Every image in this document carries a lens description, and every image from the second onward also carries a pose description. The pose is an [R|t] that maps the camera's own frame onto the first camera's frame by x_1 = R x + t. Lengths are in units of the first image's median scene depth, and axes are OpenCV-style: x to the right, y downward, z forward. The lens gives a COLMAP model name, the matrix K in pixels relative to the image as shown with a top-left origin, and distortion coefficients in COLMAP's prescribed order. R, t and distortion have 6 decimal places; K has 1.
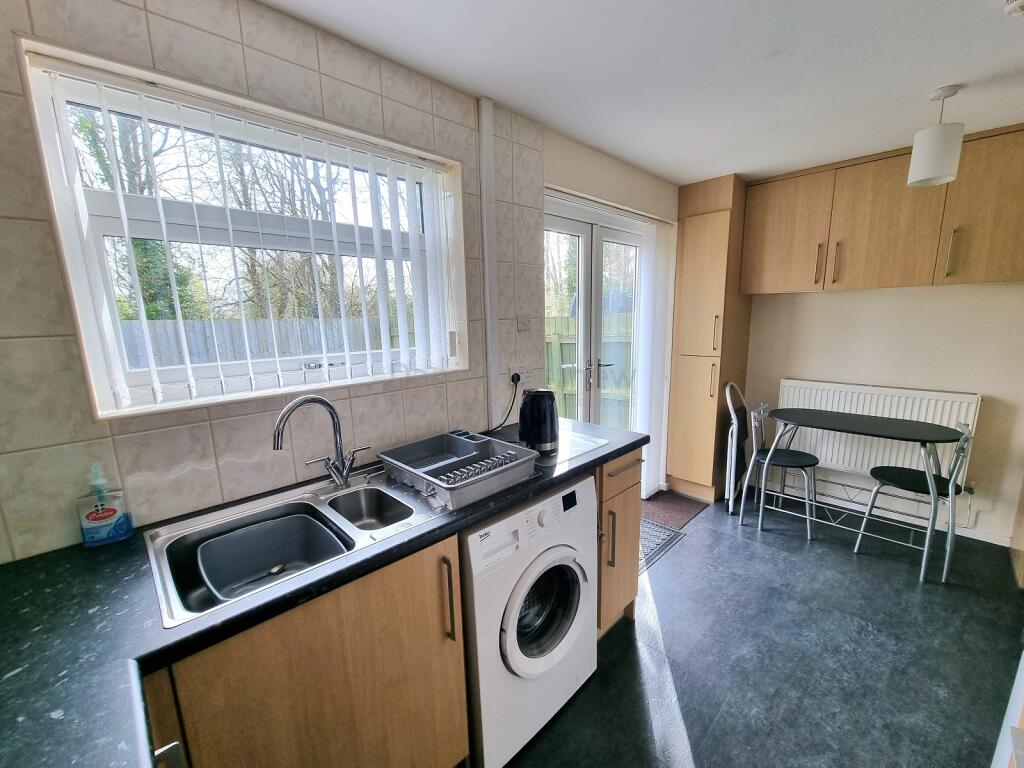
lens RADIAL K [[415.3, 0, 510.6], [0, 415.3, 393.1], [0, 0, 1]] dist [-0.005880, 0.000242]
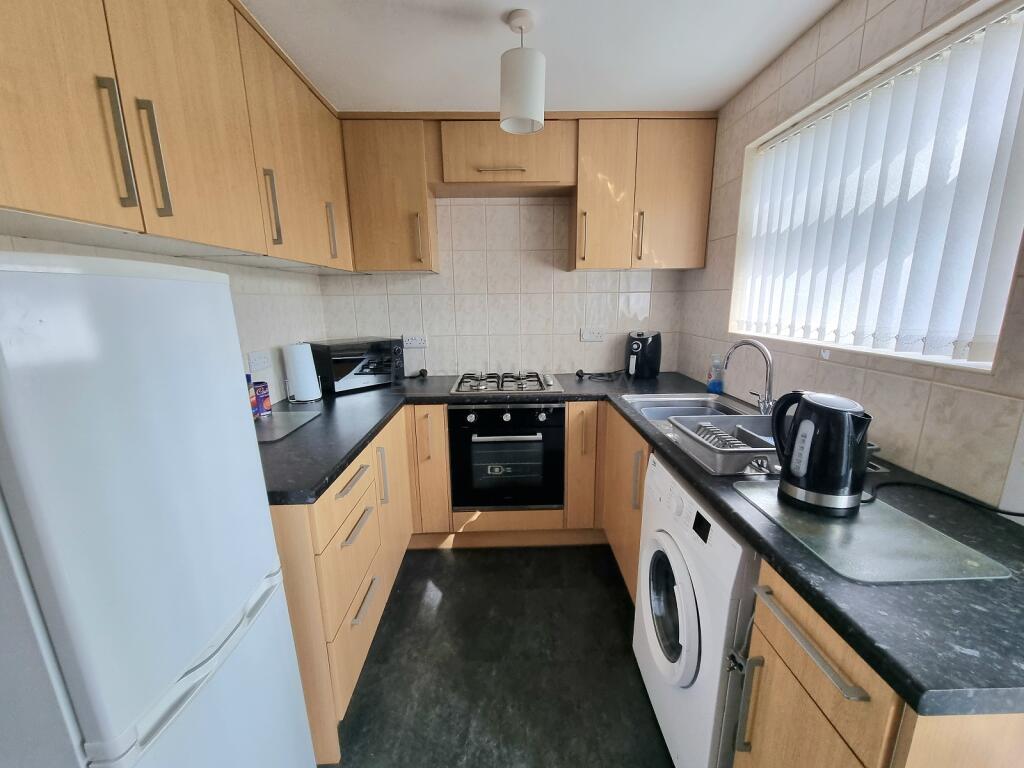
lens RADIAL K [[415.3, 0, 518.8], [0, 415.3, 394.8], [0, 0, 1]] dist [-0.005880, 0.000242]
pose [[-0.674222, 0.196715, -0.711848, 0.852388], [-0.110531, 0.926139, 0.360623, -0.194787], [0.730210, 0.321821, -0.602681, 1.137658]]
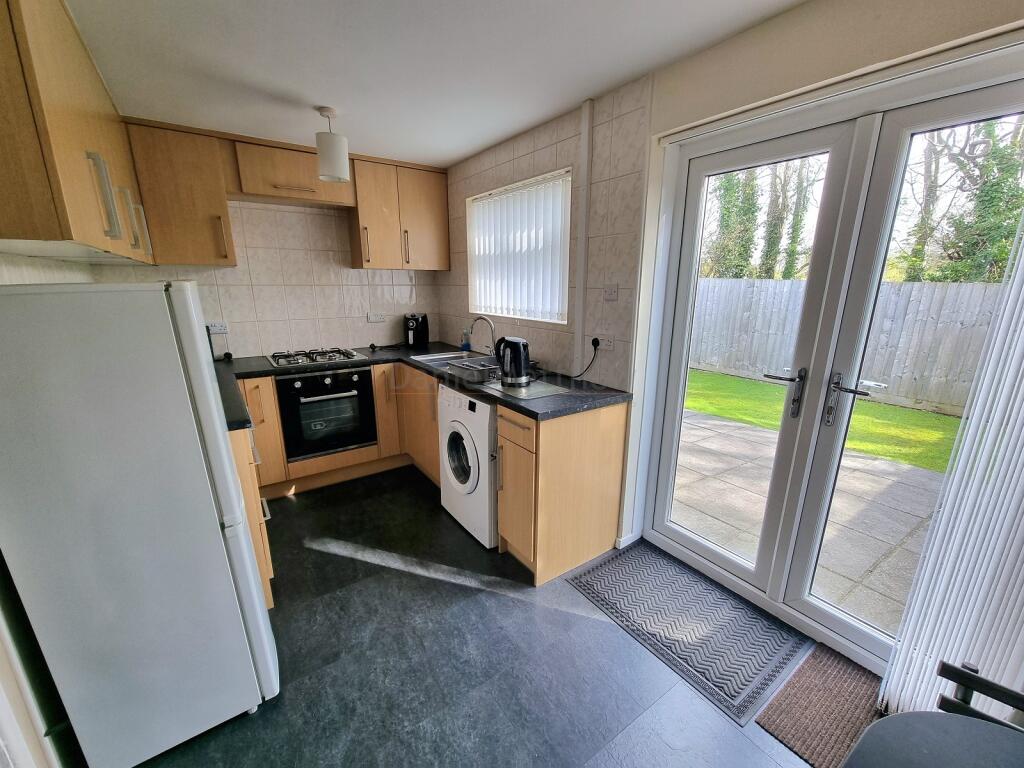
lens RADIAL K [[415.3, 0, 518.2], [0, 415.3, 390.1], [0, 0, 1]] dist [-0.005880, 0.000242]
pose [[-0.145267, 0.272180, -0.951218, 1.582483], [-0.187522, 0.936416, 0.296582, -0.290293], [0.971459, 0.221458, -0.084991, 1.290137]]
